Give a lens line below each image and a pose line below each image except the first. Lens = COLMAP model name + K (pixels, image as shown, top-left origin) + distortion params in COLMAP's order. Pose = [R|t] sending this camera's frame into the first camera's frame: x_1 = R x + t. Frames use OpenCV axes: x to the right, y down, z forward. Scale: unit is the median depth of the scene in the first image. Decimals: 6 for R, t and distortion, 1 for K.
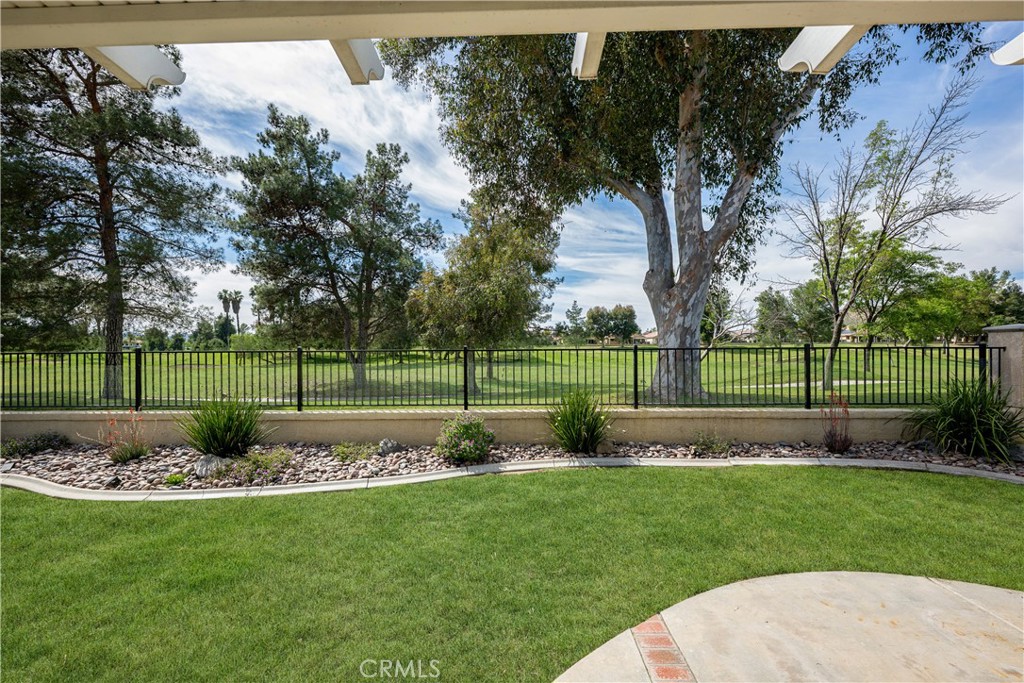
lens RADIAL K [[404.0, 0, 512.0], [0, 404.0, 341.5], [0, 0, 1]] dist [0.001469, 0.000239]
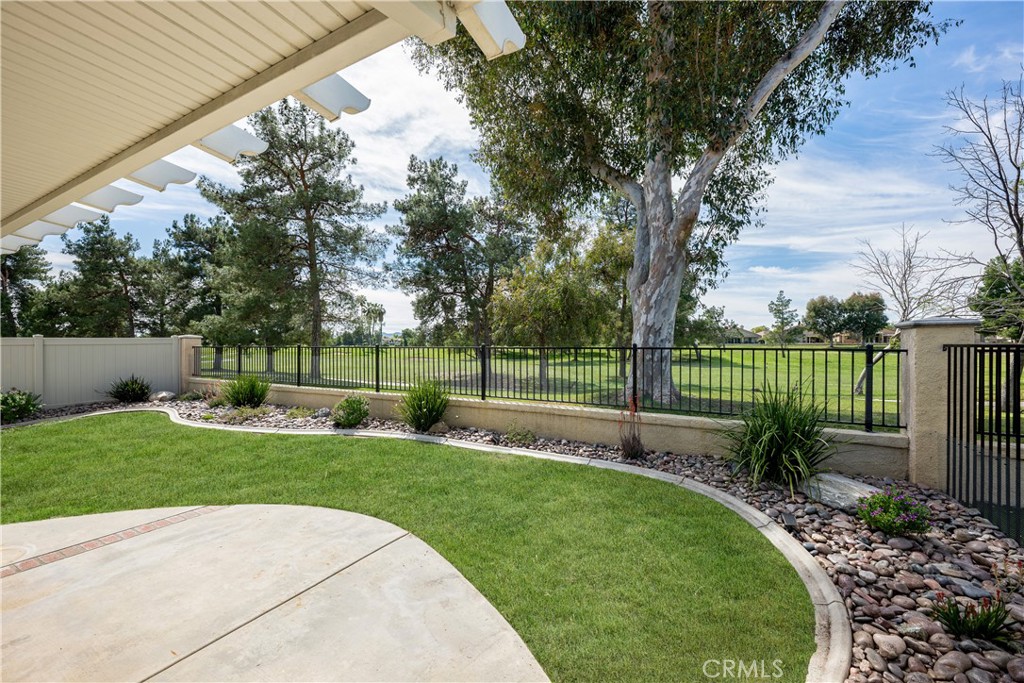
lens RADIAL K [[404.0, 0, 512.0], [0, 404.0, 341.5], [0, 0, 1]] dist [0.001469, 0.000239]
pose [[0.886099, 0.002928, -0.463487, 0.284578], [-0.000546, 0.999986, 0.005273, -0.001416], [0.463496, -0.004419, 0.886088, 0.007952]]
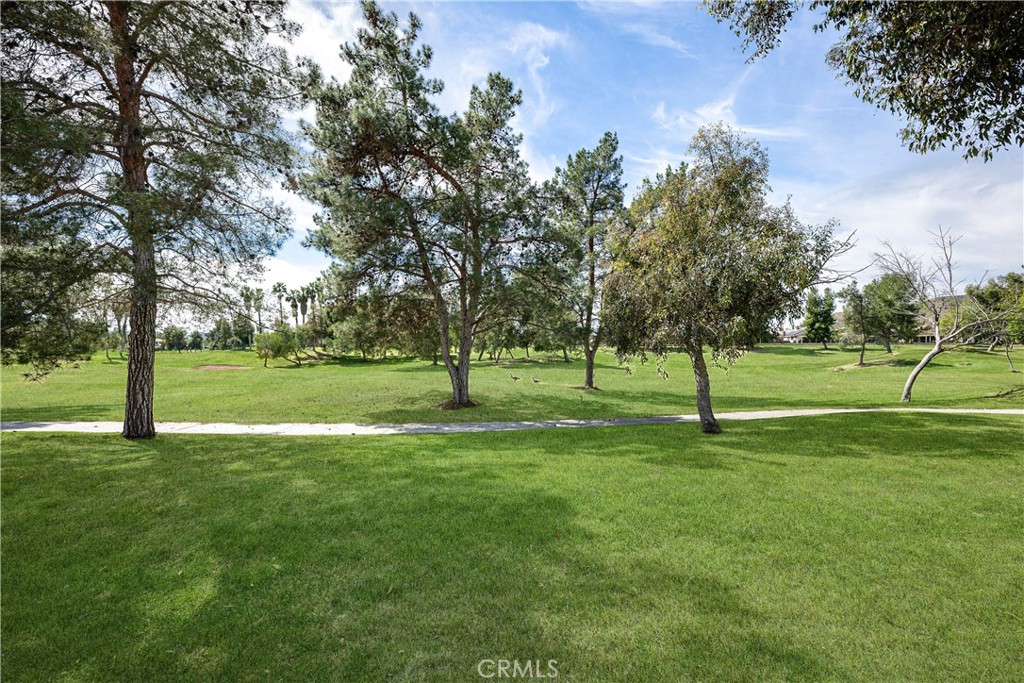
lens RADIAL K [[404.0, 0, 512.0], [0, 404.0, 341.5], [0, 0, 1]] dist [0.001469, 0.000239]
pose [[0.999635, 0.002707, -0.026888, -0.329678], [-0.002658, 0.999995, 0.001840, -0.005272], [0.026893, -0.001768, 0.999637, 0.324475]]
